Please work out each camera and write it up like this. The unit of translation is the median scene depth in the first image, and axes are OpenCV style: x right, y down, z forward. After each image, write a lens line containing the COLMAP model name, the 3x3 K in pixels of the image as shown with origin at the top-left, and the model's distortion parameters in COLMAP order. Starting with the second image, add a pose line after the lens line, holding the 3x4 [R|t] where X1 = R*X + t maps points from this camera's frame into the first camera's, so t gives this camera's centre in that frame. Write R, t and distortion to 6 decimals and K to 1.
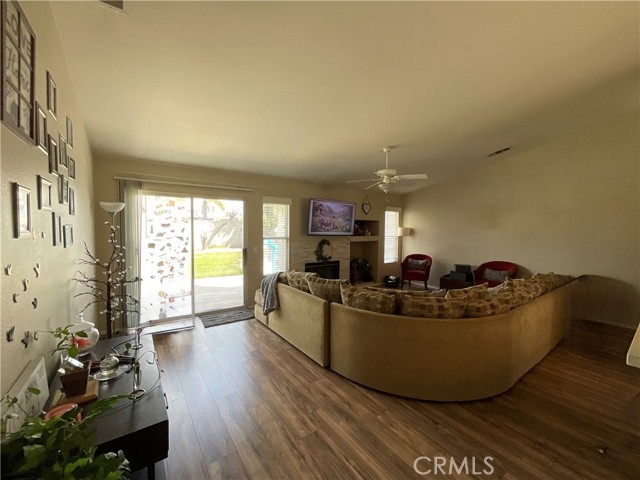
lens RADIAL K [[257.4, 0, 325.8], [0, 257.4, 239.0], [0, 0, 1]] dist [-0.002174, 0.000637]
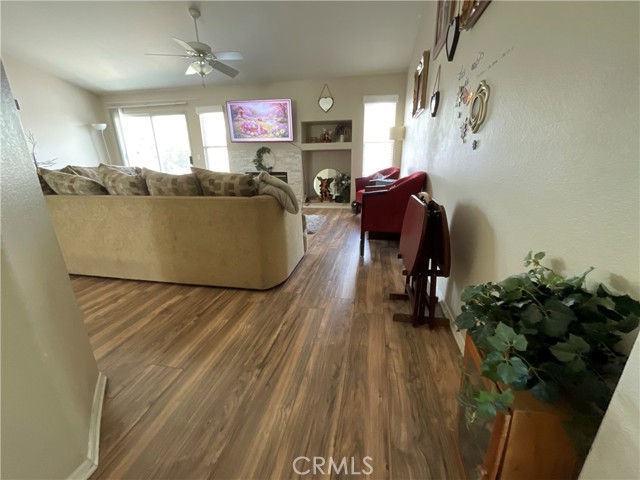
lens RADIAL K [[257.4, 0, 320.6], [0, 257.4, 241.2], [0, 0, 1]] dist [-0.002174, 0.000637]
pose [[0.681421, 0.196635, -0.704982, 1.003554], [-0.005131, 0.964493, 0.264058, 0.096028], [0.731873, -0.176318, 0.658235, 0.542962]]
